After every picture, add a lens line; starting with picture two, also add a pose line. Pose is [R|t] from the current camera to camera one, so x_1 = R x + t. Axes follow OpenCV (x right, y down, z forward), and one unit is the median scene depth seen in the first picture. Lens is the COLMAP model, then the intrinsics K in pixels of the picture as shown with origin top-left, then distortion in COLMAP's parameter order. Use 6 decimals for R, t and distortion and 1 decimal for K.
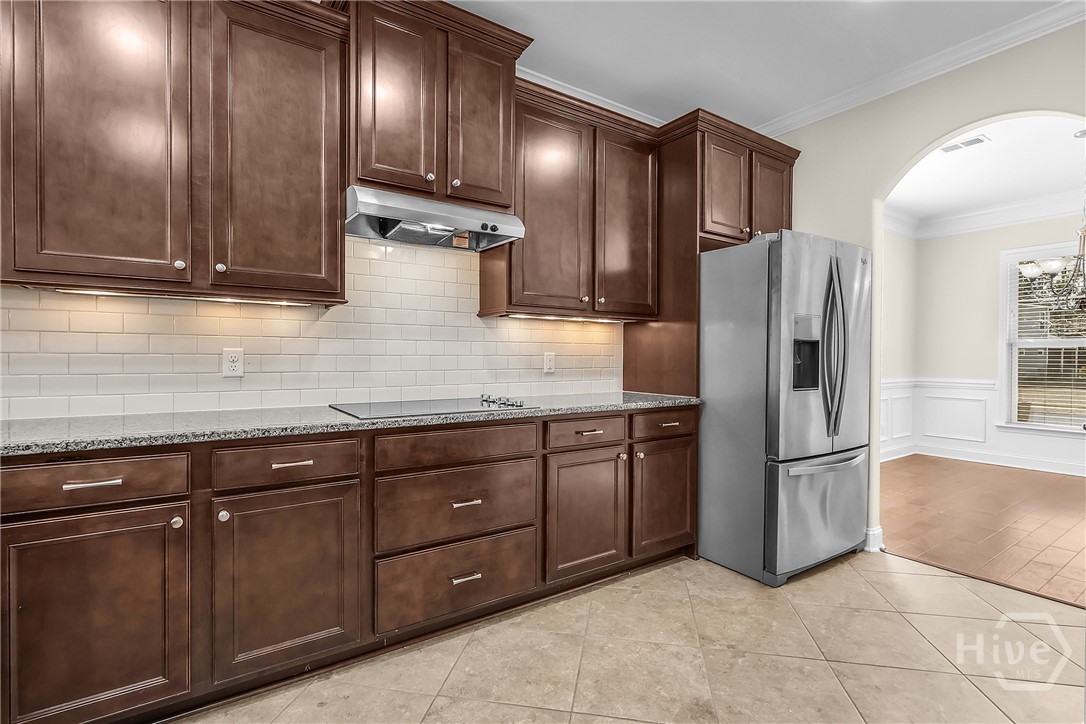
lens RADIAL K [[510.6, 0, 544.3], [0, 510.6, 367.7], [0, 0, 1]] dist [-0.004006, 0.001389]
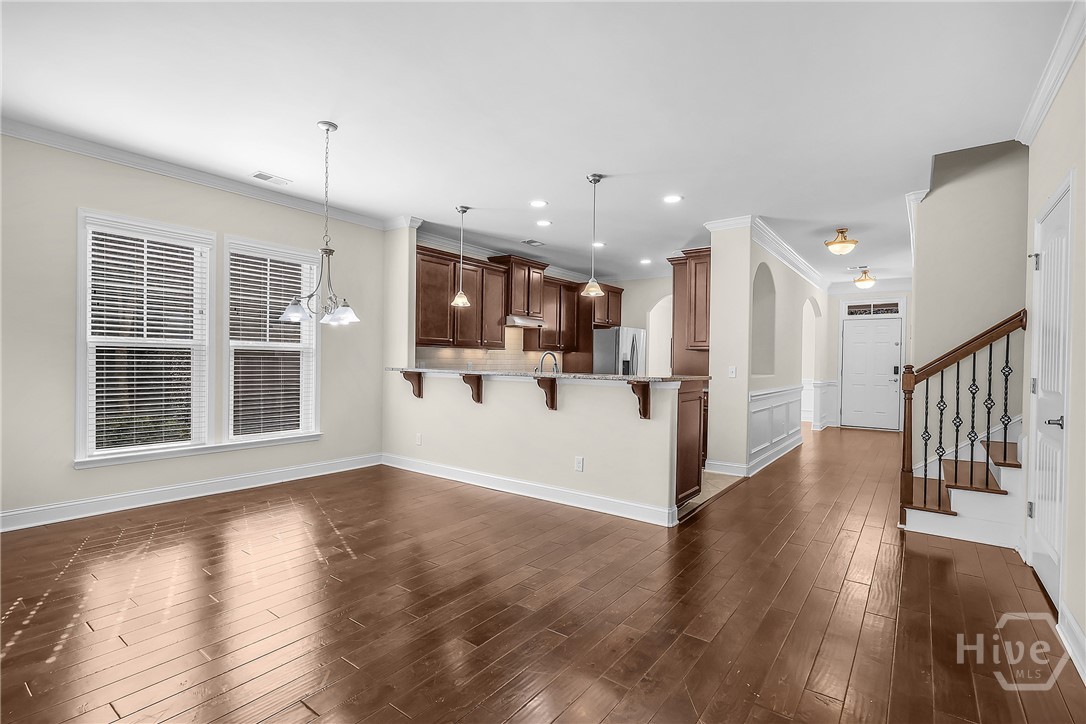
lens RADIAL K [[510.6, 0, 547.8], [0, 510.6, 365.6], [0, 0, 1]] dist [-0.004006, 0.001389]
pose [[0.950923, 0.002551, 0.309418, -0.865574], [0.001142, 0.999930, -0.011755, 0.015860], [-0.309426, 0.011531, 0.950854, -1.732939]]
